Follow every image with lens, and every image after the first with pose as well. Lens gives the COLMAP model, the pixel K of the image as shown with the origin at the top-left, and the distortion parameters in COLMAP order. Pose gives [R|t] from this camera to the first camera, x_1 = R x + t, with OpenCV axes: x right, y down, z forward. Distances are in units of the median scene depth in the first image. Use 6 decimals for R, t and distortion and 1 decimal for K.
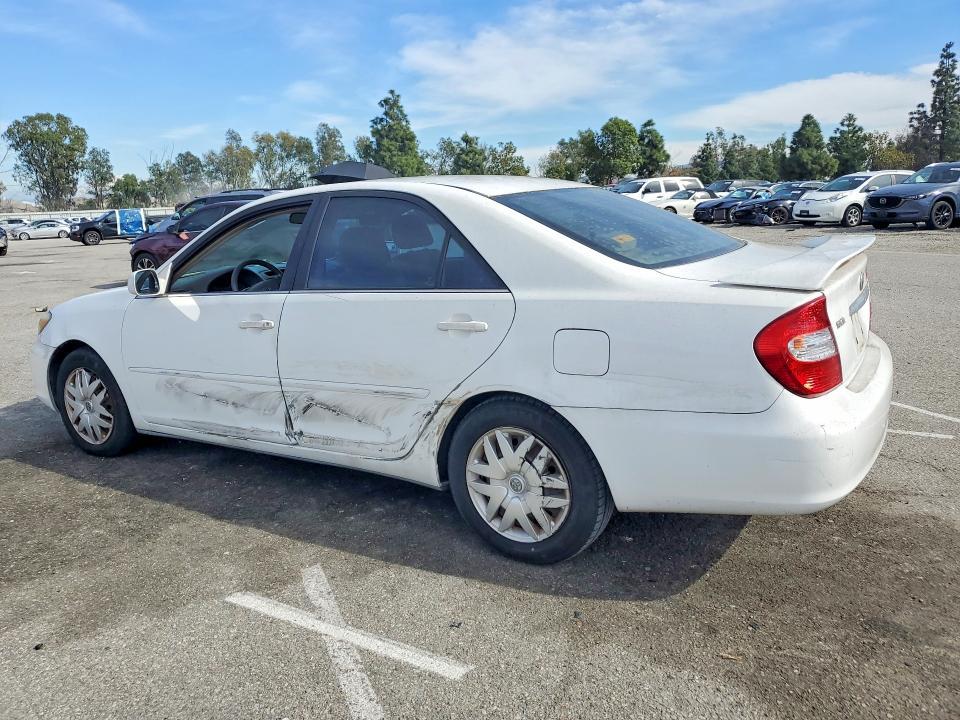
lens RADIAL K [[736.3, 0, 480.0], [0, 736.3, 360.0], [0, 0, 1]] dist [0.025864, 0.000666]
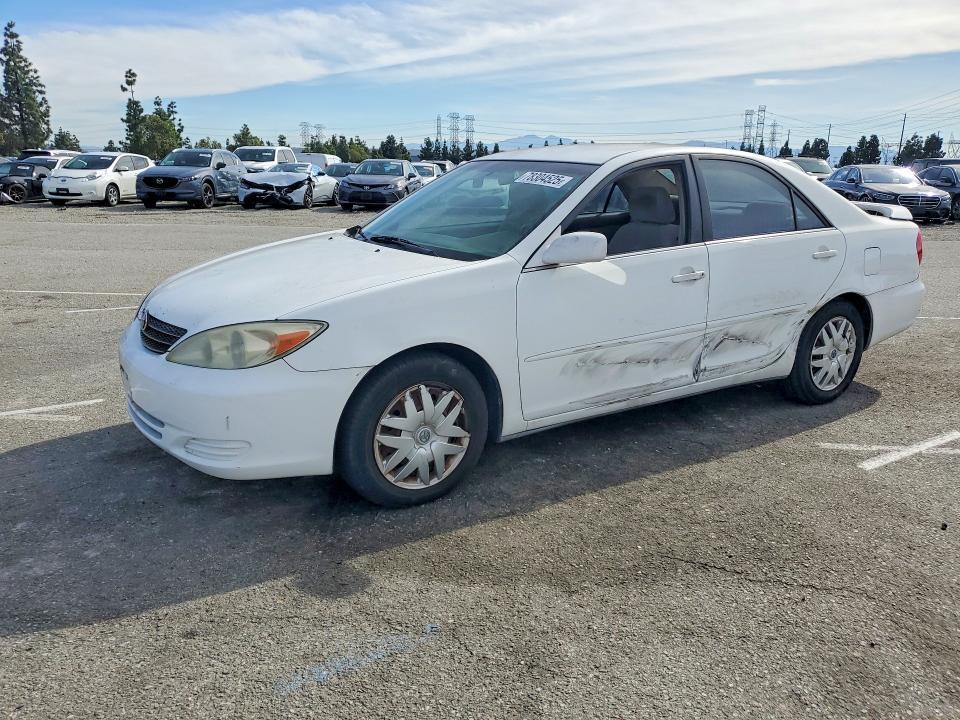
lens RADIAL K [[736.3, 0, 480.0], [0, 736.3, 360.0], [0, 0, 1]] dist [0.025864, 0.000666]
pose [[0.458862, -0.183897, 0.869268, -0.185141], [0.163806, 0.979086, 0.120660, -0.014587], [-0.873277, 0.087025, 0.479389, 0.099794]]
